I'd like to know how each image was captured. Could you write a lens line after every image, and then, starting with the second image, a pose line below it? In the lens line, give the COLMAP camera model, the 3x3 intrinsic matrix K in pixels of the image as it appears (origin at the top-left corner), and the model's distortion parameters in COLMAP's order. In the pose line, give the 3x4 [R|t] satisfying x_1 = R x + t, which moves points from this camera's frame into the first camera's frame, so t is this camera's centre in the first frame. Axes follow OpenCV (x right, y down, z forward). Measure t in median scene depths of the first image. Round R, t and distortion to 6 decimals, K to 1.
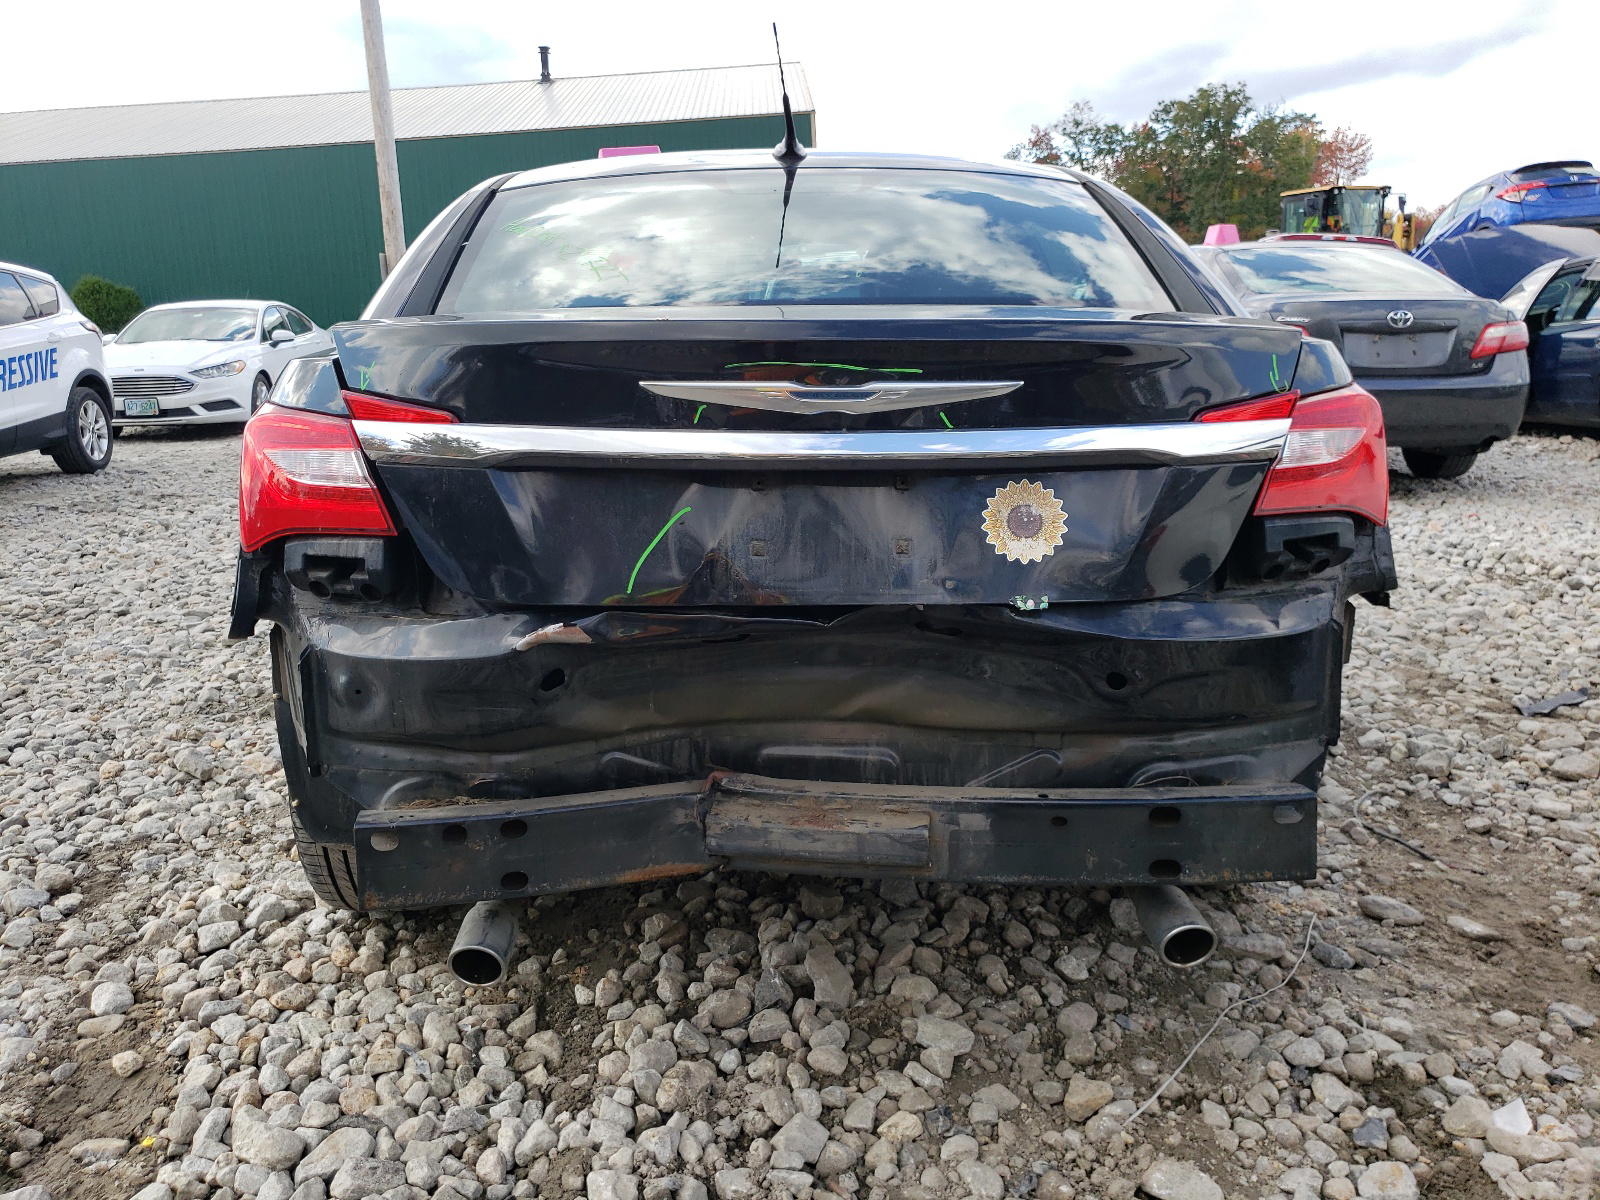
lens RADIAL K [[1197.5, 0, 800.0], [0, 1197.5, 600.0], [0, 0, 1]] dist [0.068241, 0.001604]
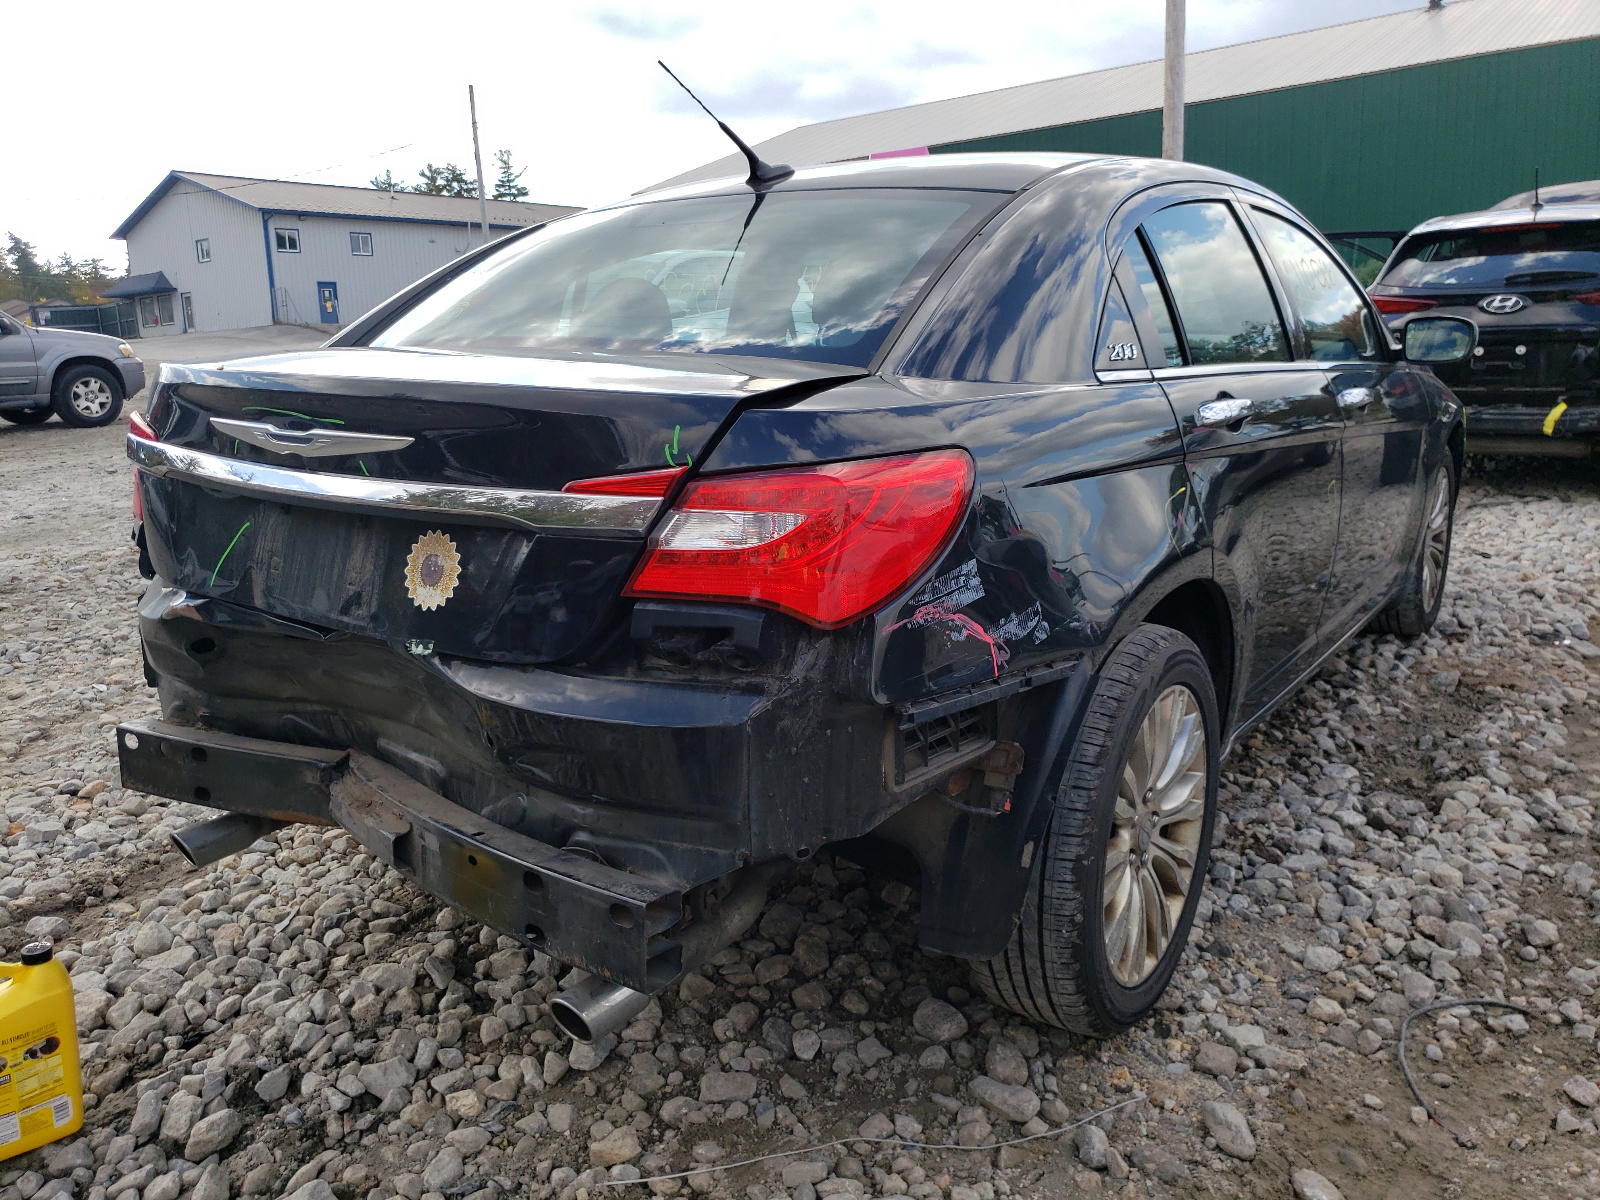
lens RADIAL K [[1214.8, 0, 800.0], [0, 1214.8, 600.0], [0, 0, 1]] dist [0.028739, 0.000386]
pose [[0.806493, 0.140203, -0.574380, 0.990712], [-0.123835, 0.989986, 0.067772, -0.141540], [0.578129, 0.016471, 0.815779, 0.295989]]
